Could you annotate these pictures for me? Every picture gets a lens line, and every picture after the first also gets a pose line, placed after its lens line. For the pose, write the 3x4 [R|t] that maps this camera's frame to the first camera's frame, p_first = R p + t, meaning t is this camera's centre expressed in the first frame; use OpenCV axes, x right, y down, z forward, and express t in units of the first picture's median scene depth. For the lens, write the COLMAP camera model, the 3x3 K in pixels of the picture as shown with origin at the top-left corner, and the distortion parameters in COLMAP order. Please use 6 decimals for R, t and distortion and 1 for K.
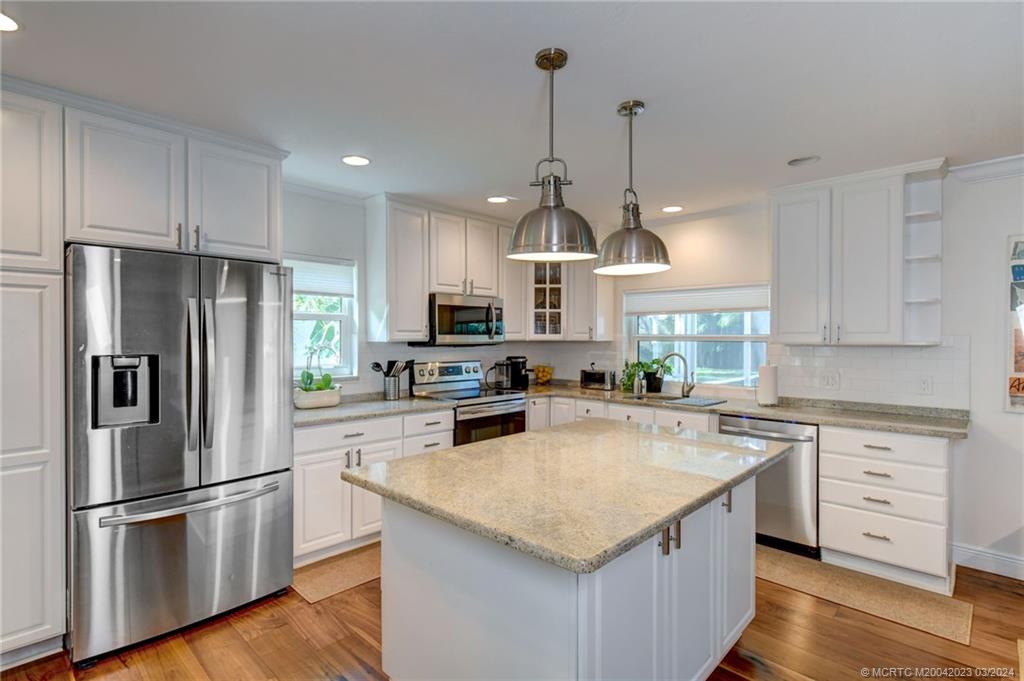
lens RADIAL K [[504.0, 0, 524.4], [0, 504.0, 342.1], [0, 0, 1]] dist [0.000460, -0.000023]
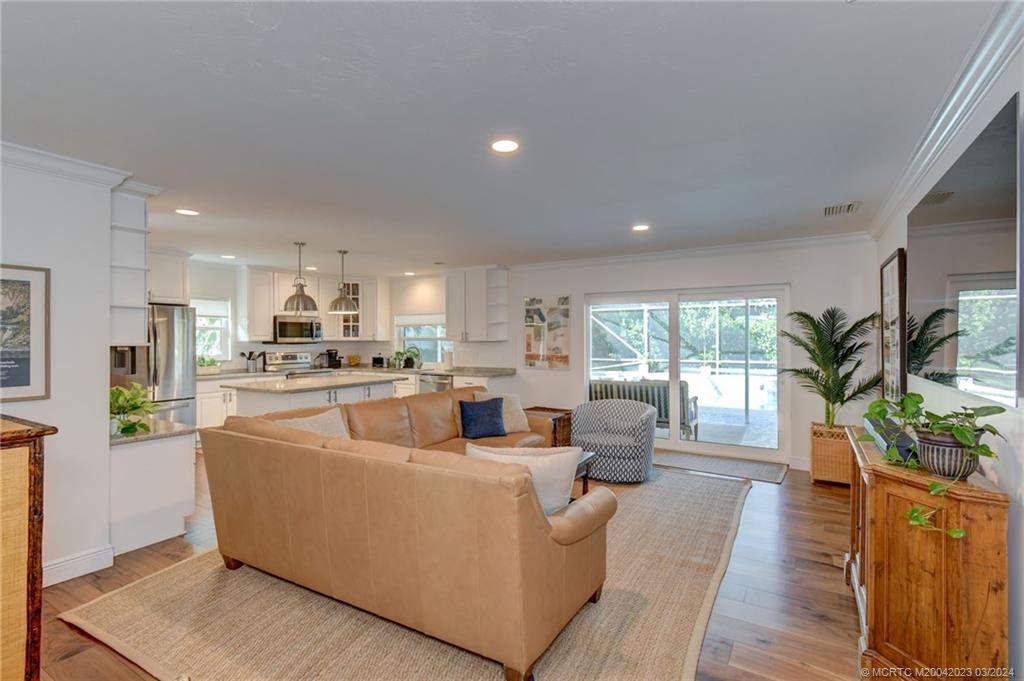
lens RADIAL K [[480.1, 0, 531.7], [0, 480.1, 338.7], [0, 0, 1]] dist [0.016849, 0.000080]
pose [[0.976727, -0.005406, 0.214420, 0.348152], [0.007658, 0.999924, -0.009675, 0.013209], [-0.214351, 0.011092, 0.976694, -0.922090]]
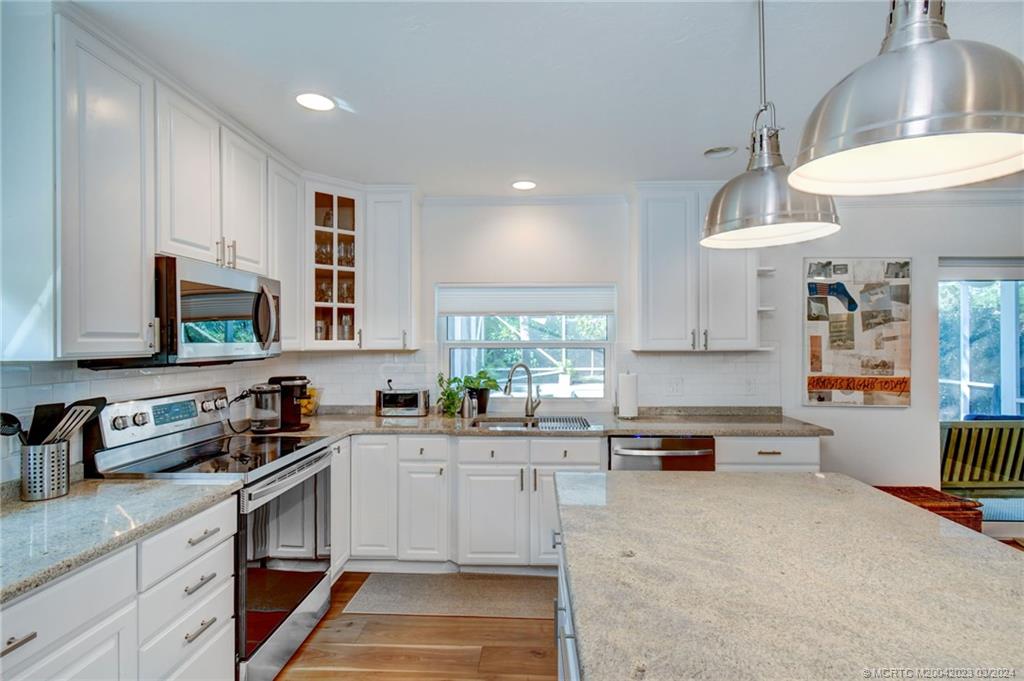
lens RADIAL K [[488.8, 0, 512.0], [0, 488.8, 340.5], [0, 0, 1]] dist [0.000692, -0.000015]
pose [[0.759199, -0.002671, 0.650853, -0.221397], [0.010847, 0.999905, -0.008548, -0.008491], [-0.650769, 0.013549, 0.759155, 0.411193]]
